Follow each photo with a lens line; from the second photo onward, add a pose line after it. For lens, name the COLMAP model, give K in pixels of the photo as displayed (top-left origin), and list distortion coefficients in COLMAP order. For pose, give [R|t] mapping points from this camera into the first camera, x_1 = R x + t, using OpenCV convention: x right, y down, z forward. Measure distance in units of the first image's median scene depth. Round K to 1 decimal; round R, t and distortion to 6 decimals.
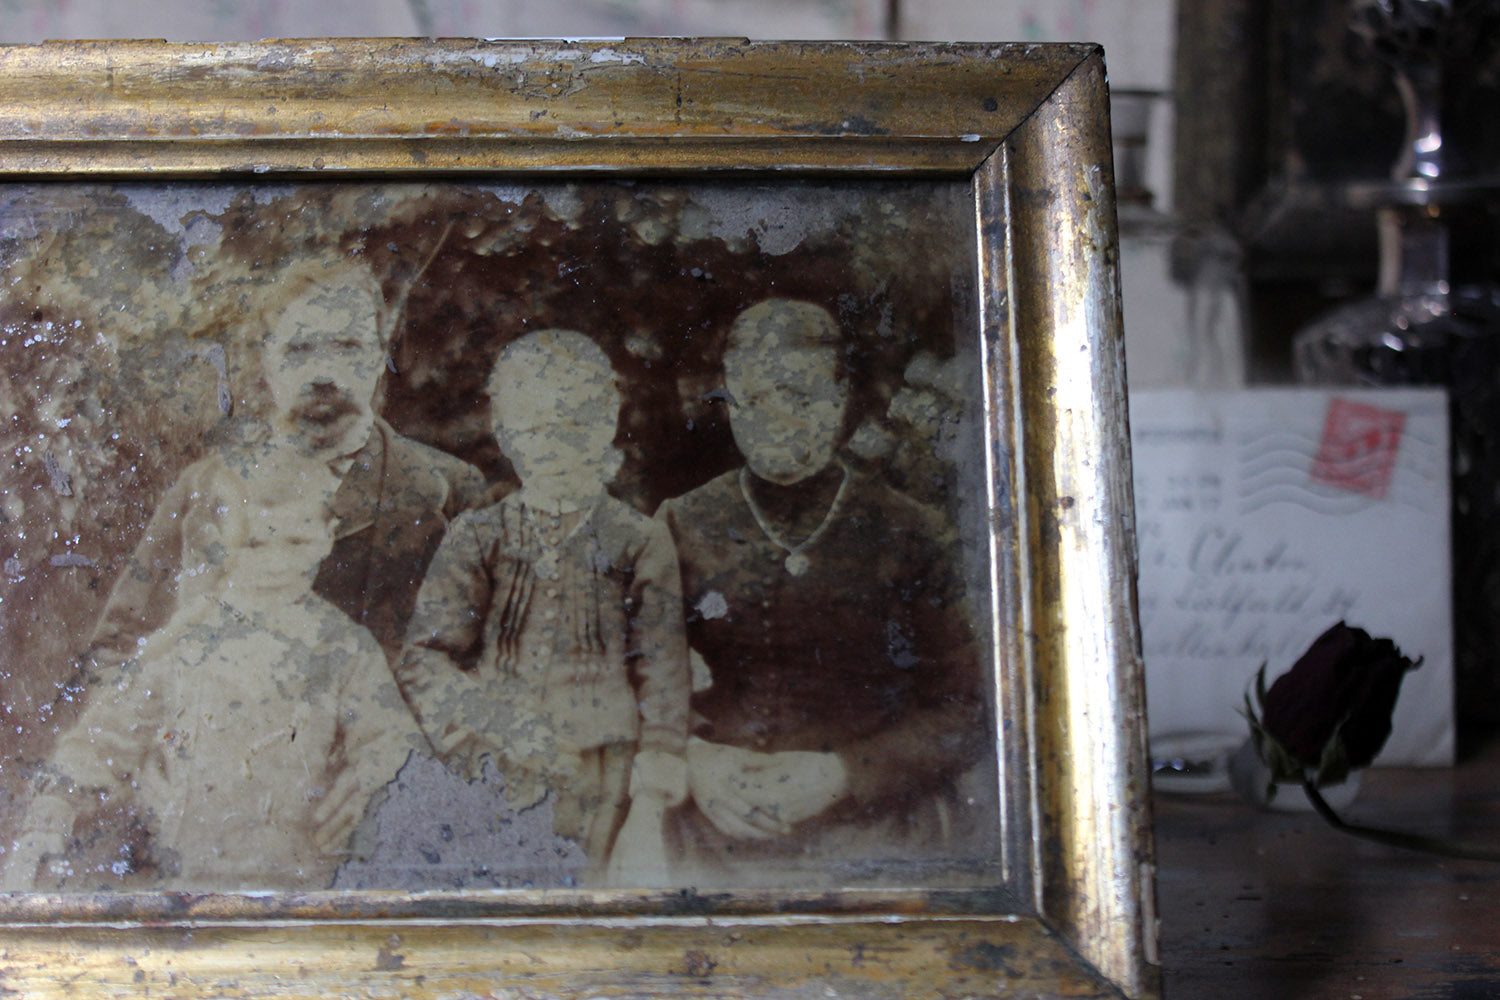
lens RADIAL K [[2463.1, 0, 750.0], [0, 2463.1, 500.0], [0, 0, 1]] dist [-0.036899, 0.218280]
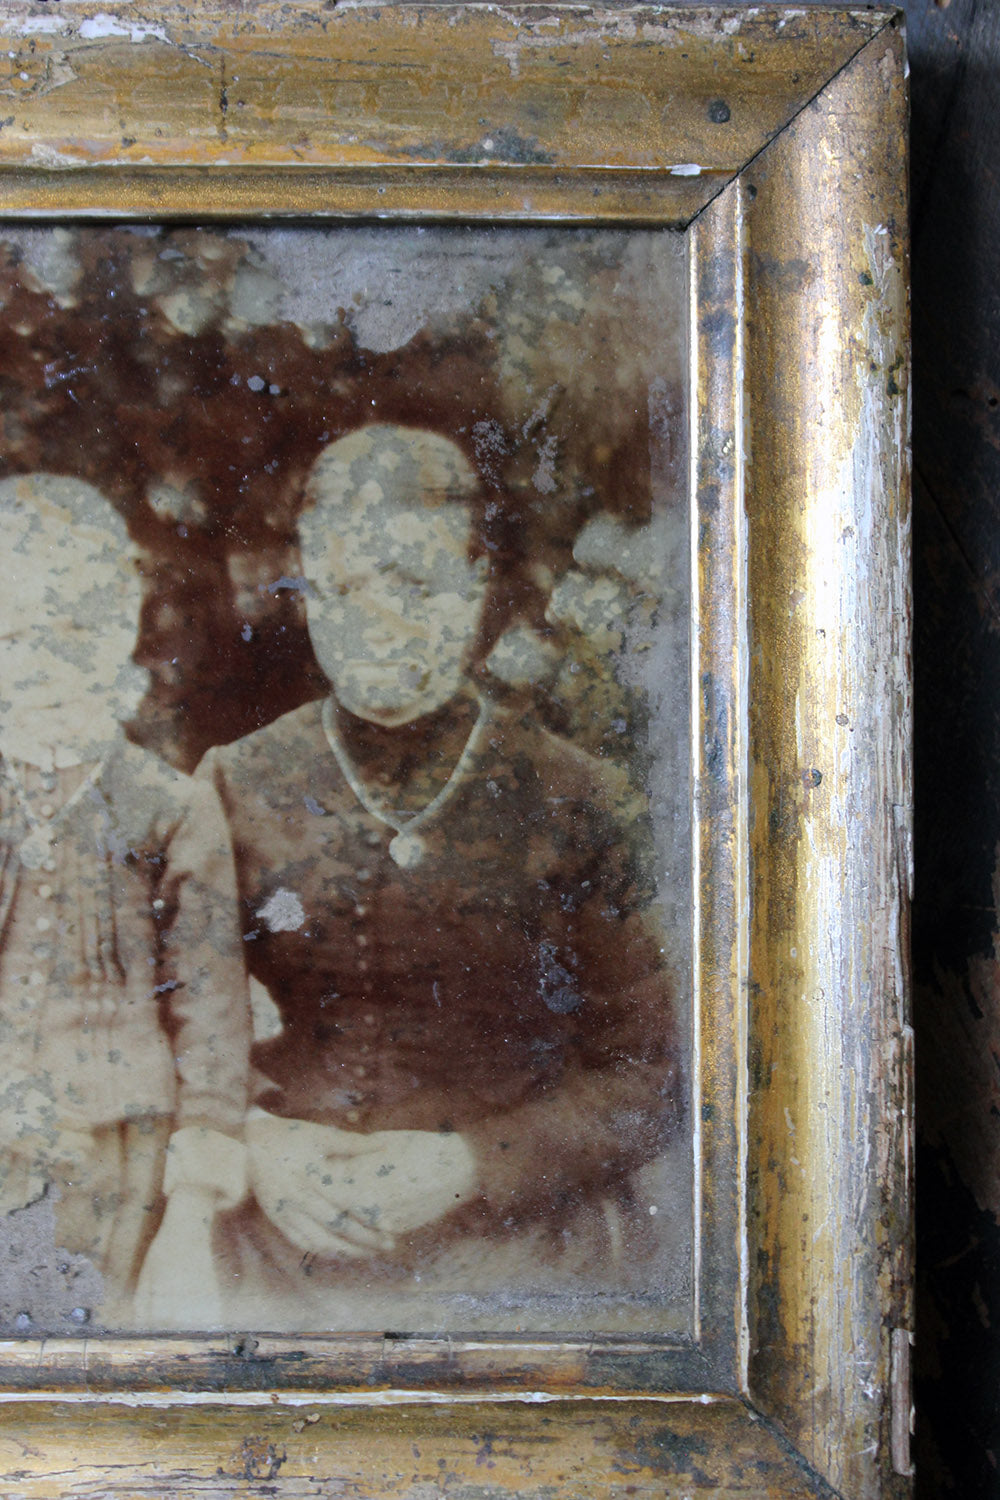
lens RADIAL K [[2345.5, 0, 498.1], [0, 2345.5, 727.2], [0, 0, 1]] dist [-0.032999, 0.080682]
pose [[0.999986, 0.004053, 0.003330, 0.041362], [-0.004894, 0.949385, 0.314078, -0.206145], [-0.001889, -0.314090, 0.949391, 0.396907]]
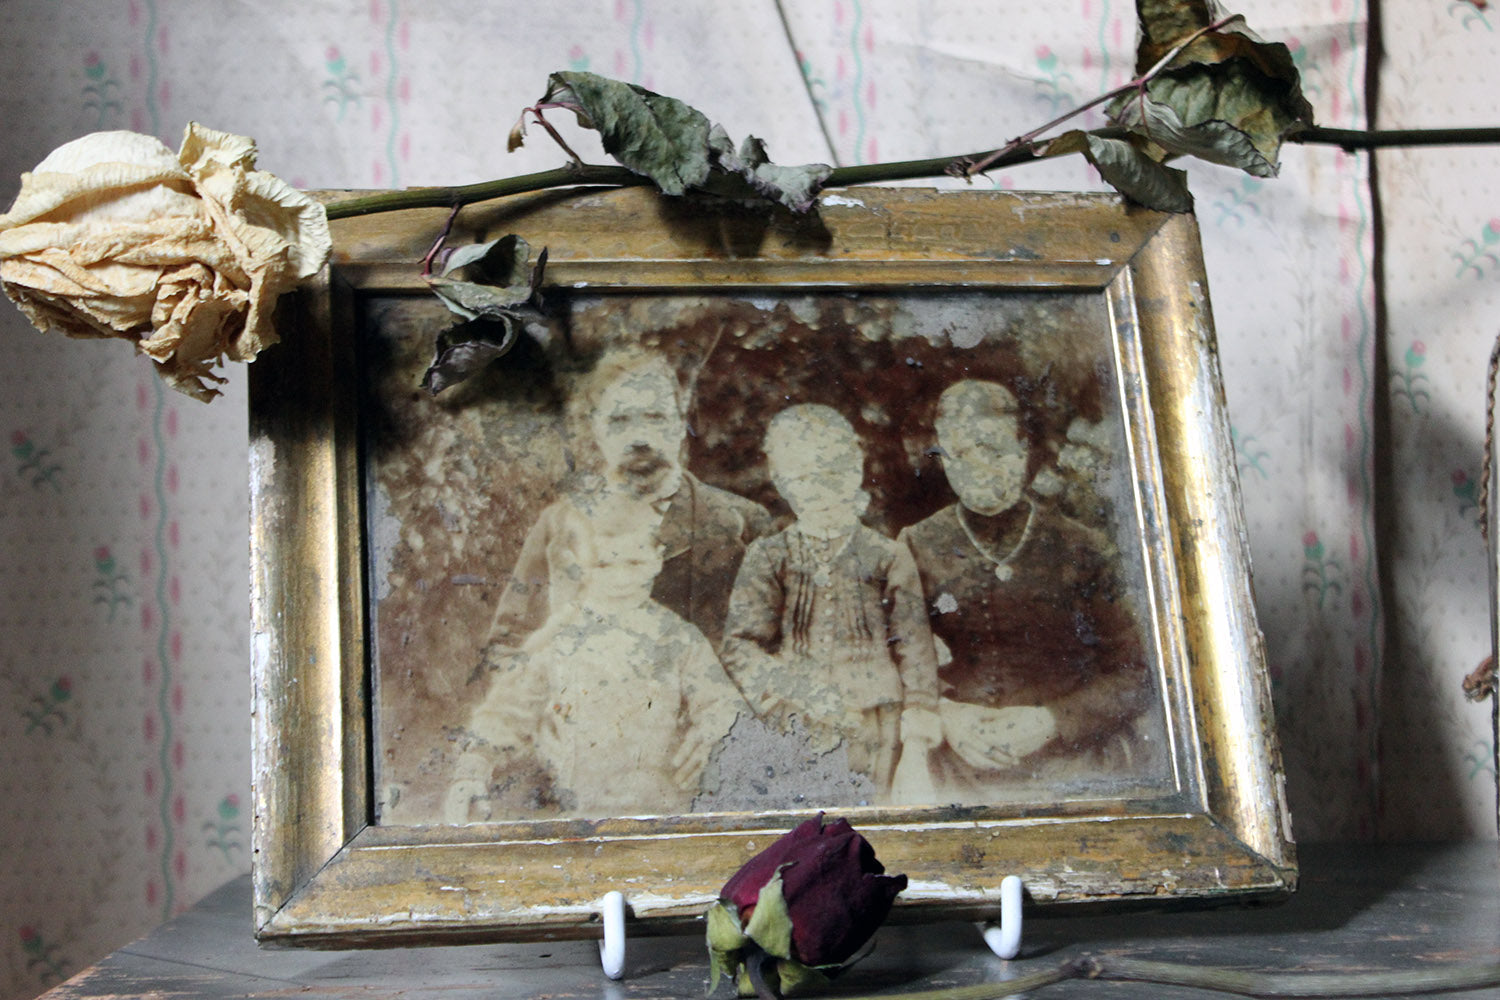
lens RADIAL K [[3000.2, 0, 750.0], [0, 3000.2, 500.0], [0, 0, 1]] dist [0.047457, 0.148566]
pose [[0.986324, -0.012678, 0.164331, -0.387125], [0.024320, 0.997318, -0.069025, 0.096137], [-0.163015, 0.072077, 0.983987, -0.602912]]
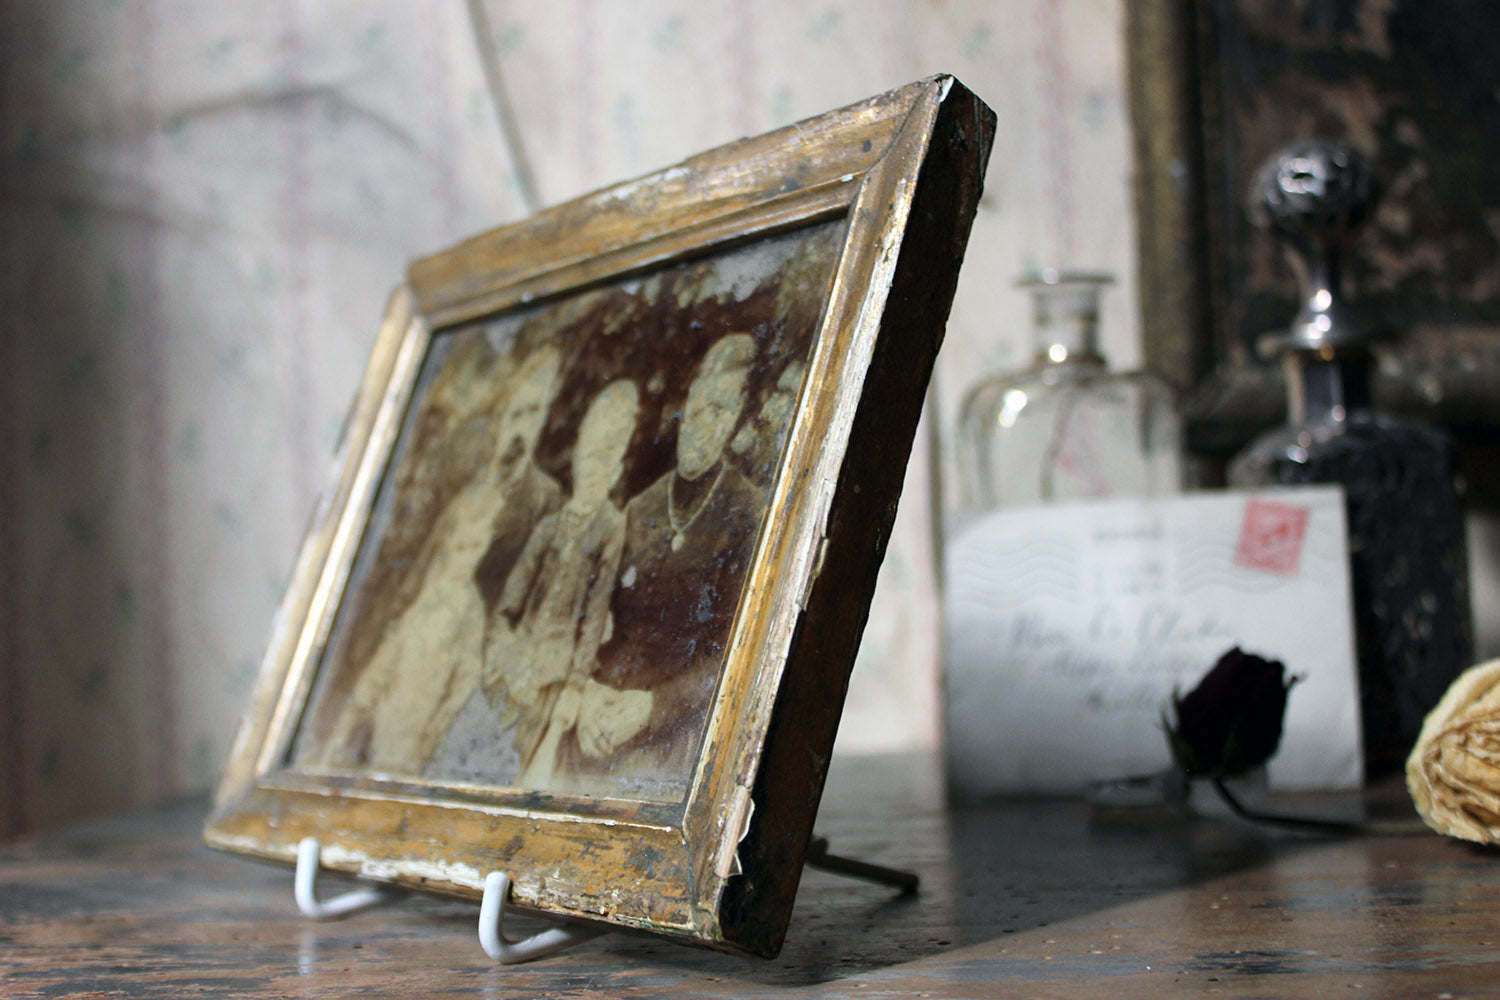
lens RADIAL K [[1843.9, 0, 750.0], [0, 1843.9, 500.0], [0, 0, 1]] dist [-0.087733, 0.081436]
pose [[0.628741, -0.067666, -0.774666, 0.744670], [-0.026627, 0.993749, -0.108414, 0.102627], [0.777159, 0.088791, 0.623009, 0.452639]]
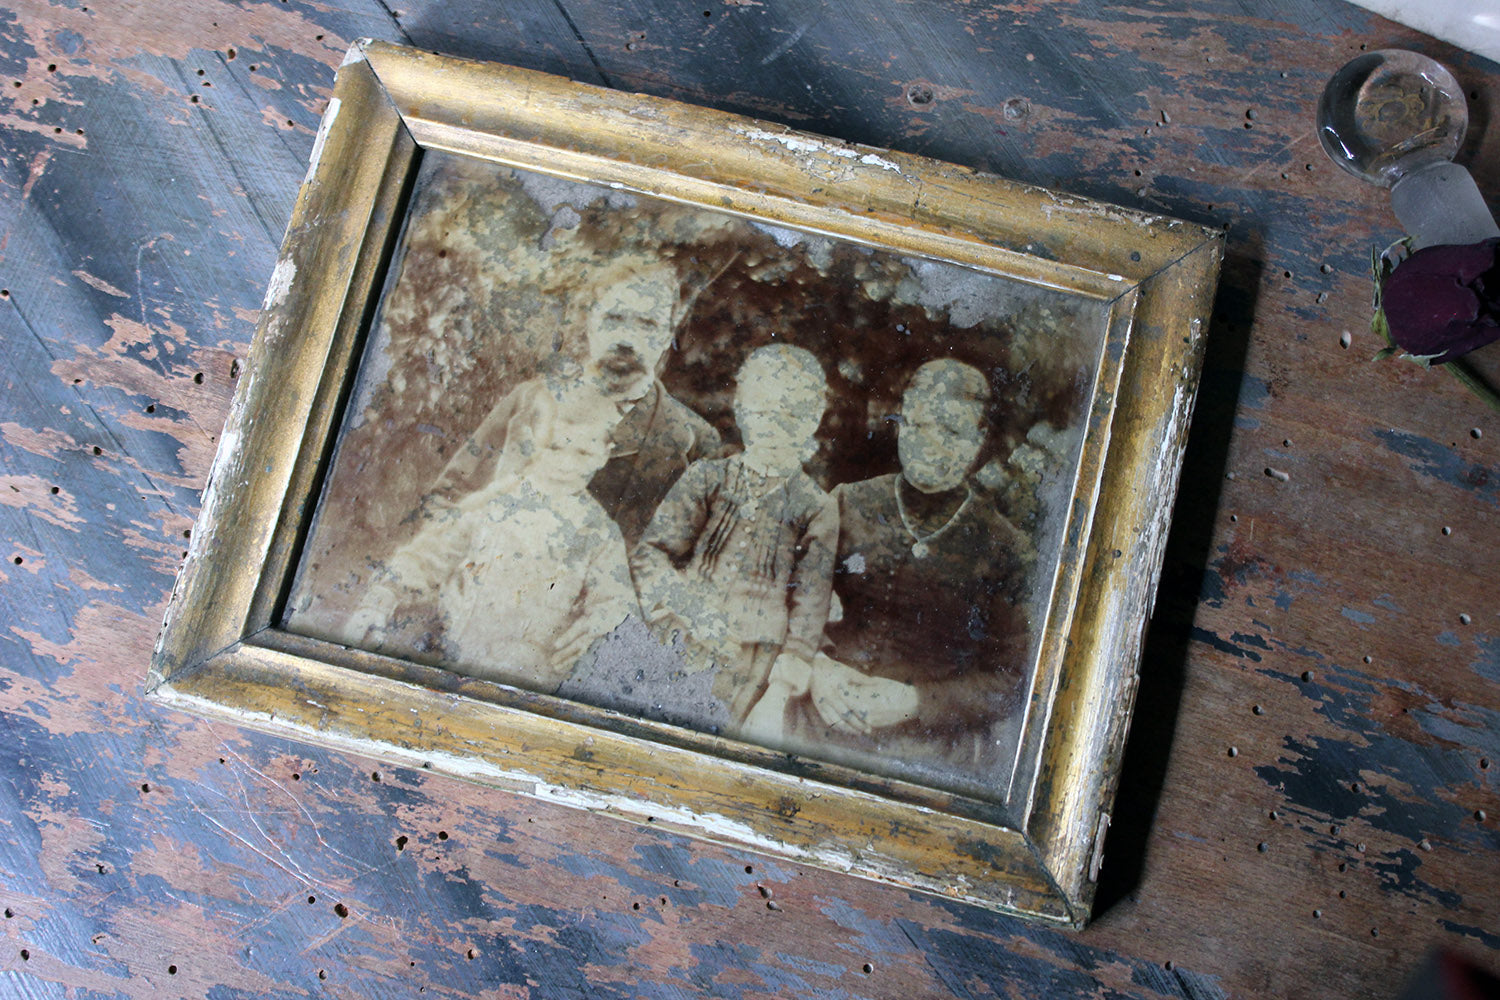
lens RADIAL K [[2110.2, 0, 750.0], [0, 2110.2, 500.0], [0, 0, 1]] dist [-0.060897, 0.046430]
pose [[0.969715, 0.232333, -0.075327, 0.008824], [-0.225479, 0.970128, 0.089504, -0.087938], [0.093872, -0.069809, 0.993134, -0.212277]]
